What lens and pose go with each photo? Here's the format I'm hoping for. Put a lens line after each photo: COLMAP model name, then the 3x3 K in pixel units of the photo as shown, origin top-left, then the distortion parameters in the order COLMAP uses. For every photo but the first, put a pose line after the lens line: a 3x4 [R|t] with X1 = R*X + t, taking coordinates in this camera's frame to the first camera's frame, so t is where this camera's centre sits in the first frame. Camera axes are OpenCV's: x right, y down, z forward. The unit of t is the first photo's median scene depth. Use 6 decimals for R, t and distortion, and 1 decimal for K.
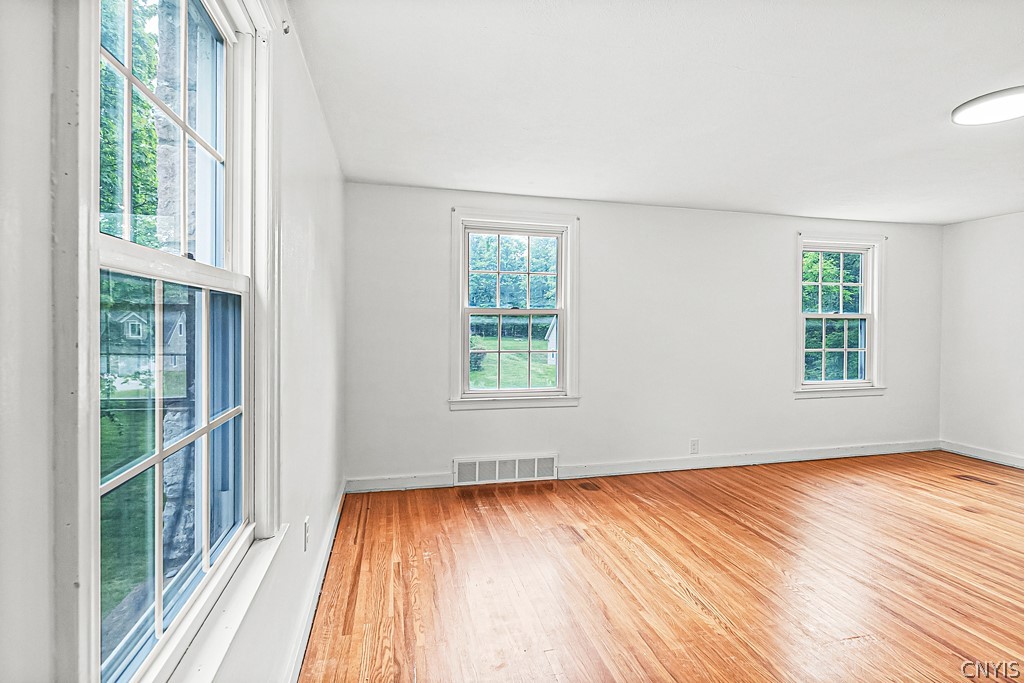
lens RADIAL K [[489.7, 0, 508.3], [0, 489.7, 328.5], [0, 0, 1]] dist [0.002991, -0.000241]
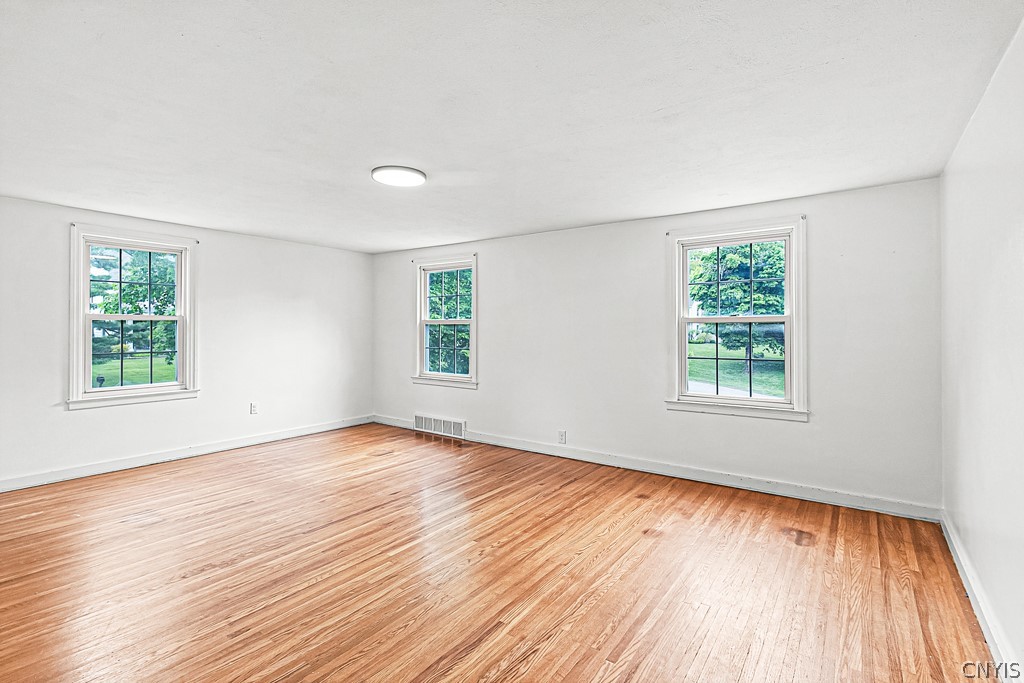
lens RADIAL K [[489.7, 0, 508.3], [0, 489.7, 328.5], [0, 0, 1]] dist [0.002991, -0.000241]
pose [[0.621501, -0.011365, -0.783331, 1.395440], [0.002533, 0.999919, -0.012498, -0.002827], [0.783409, 0.005783, 0.621480, 0.204745]]
